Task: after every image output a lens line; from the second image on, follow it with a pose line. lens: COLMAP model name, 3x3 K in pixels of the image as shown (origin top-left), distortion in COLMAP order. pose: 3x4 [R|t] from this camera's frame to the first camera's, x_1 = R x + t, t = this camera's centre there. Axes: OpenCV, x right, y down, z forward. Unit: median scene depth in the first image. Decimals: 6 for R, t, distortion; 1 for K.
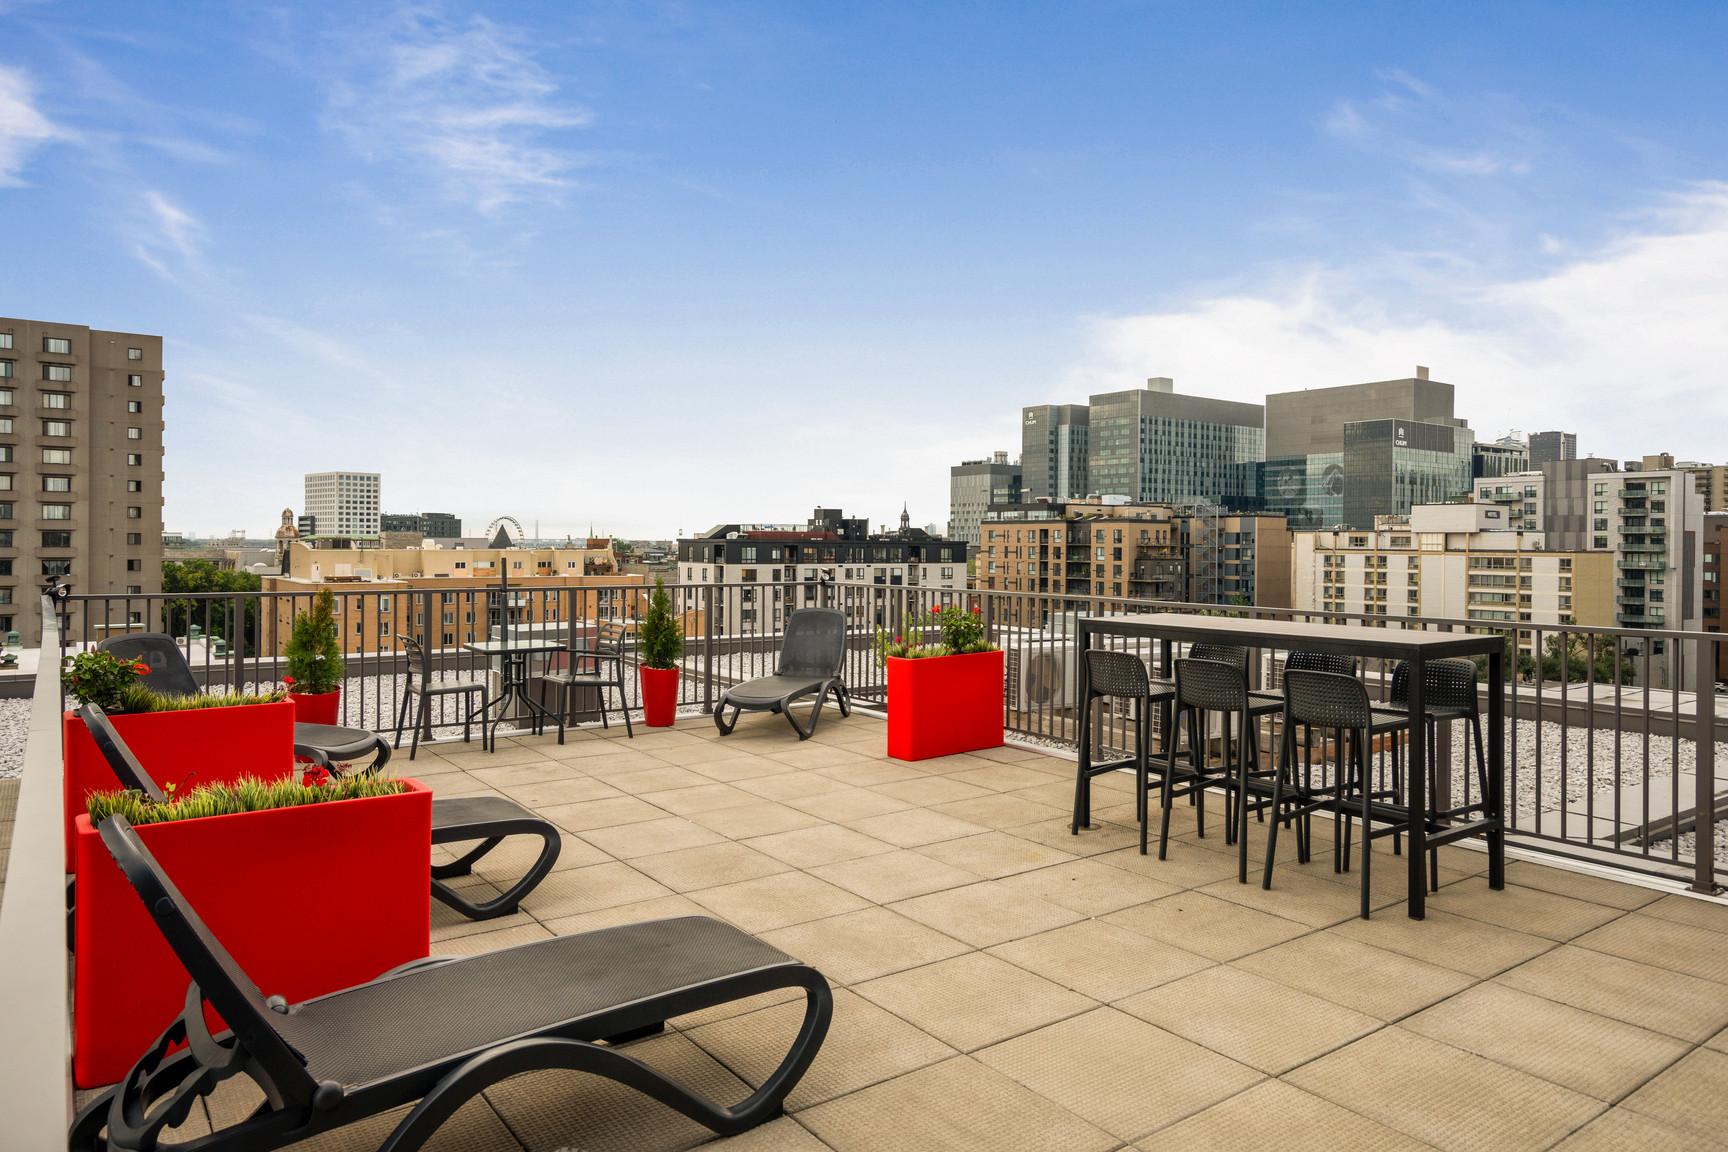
lens RADIAL K [[1117.9, 0, 863.1], [0, 1117.9, 544.1], [0, 0, 1]] dist [0.000264, 0.000170]
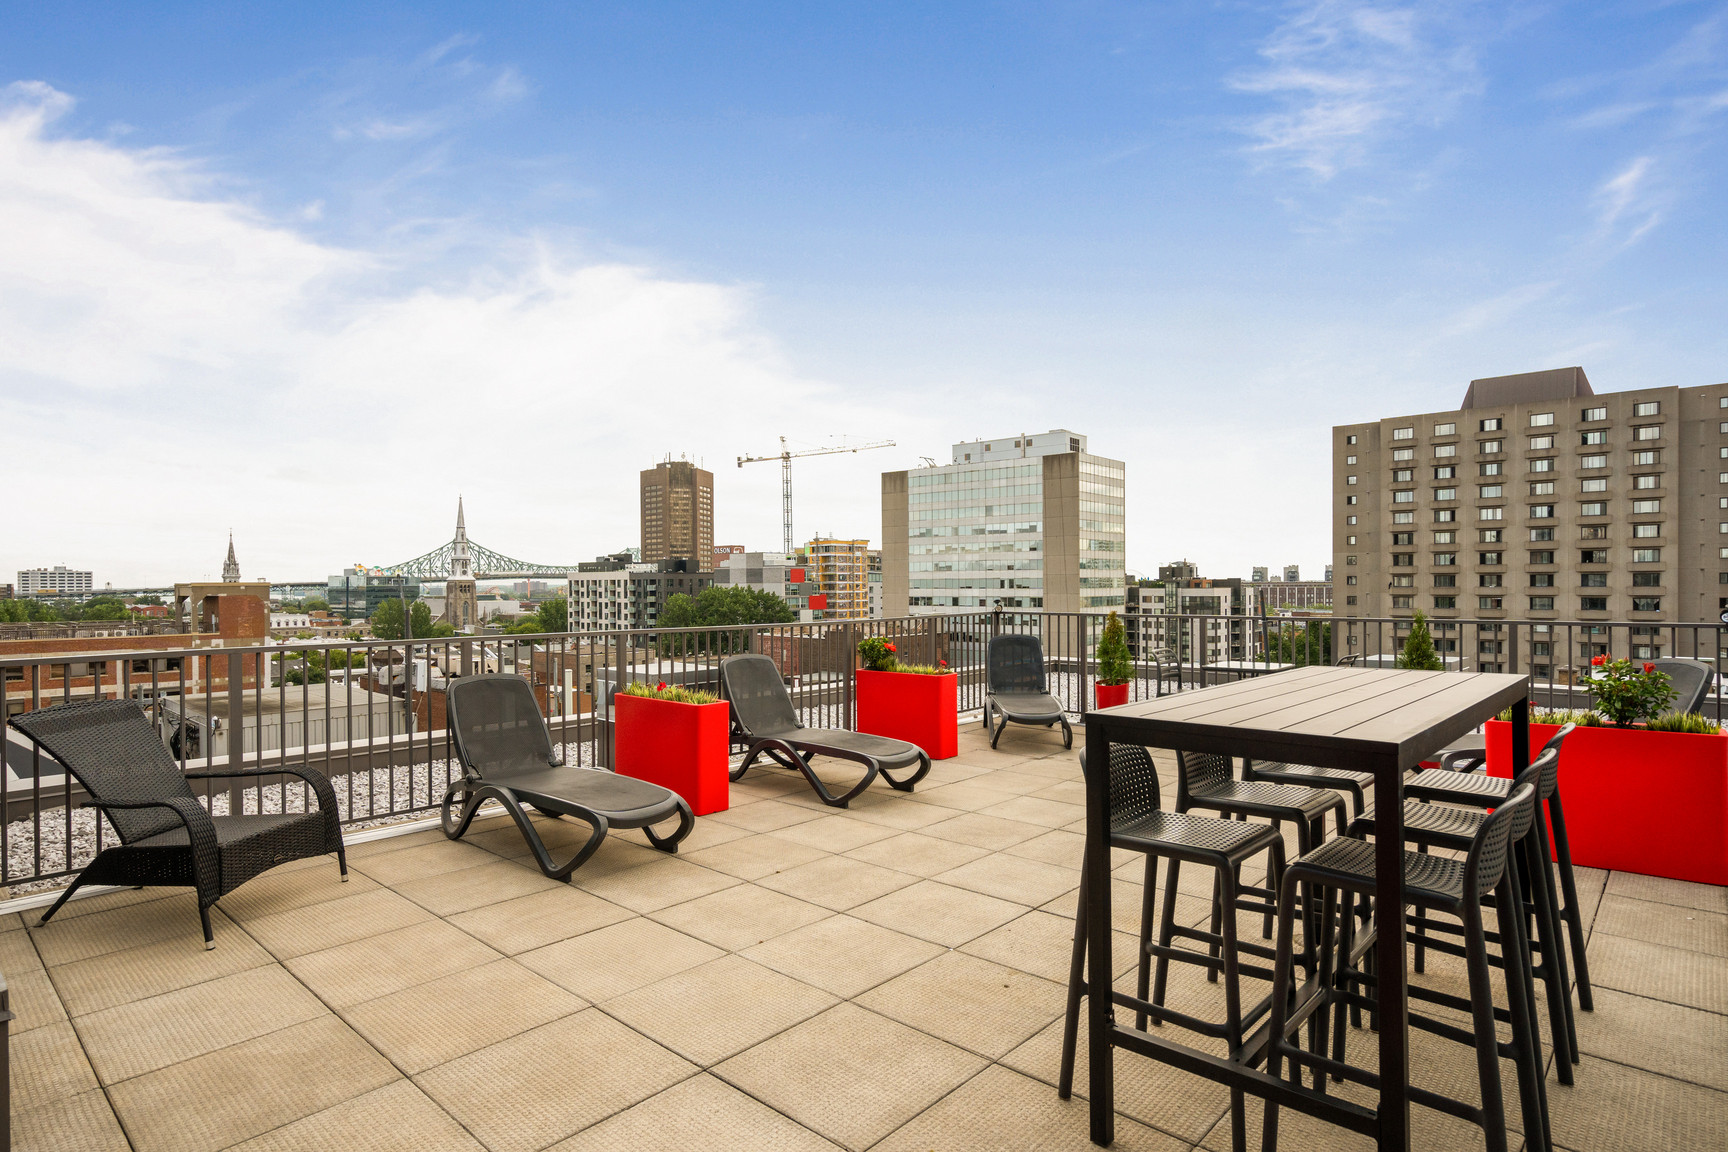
lens RADIAL K [[926.9, 0, 864.0], [0, 926.9, 576.0], [0, 0, 1]] dist [0.001505, 0.000558]
pose [[0.195358, -0.016700, -0.980590, 0.116075], [0.007524, 0.999851, -0.015529, 0.001974], [0.980703, -0.004344, 0.195455, 0.088852]]
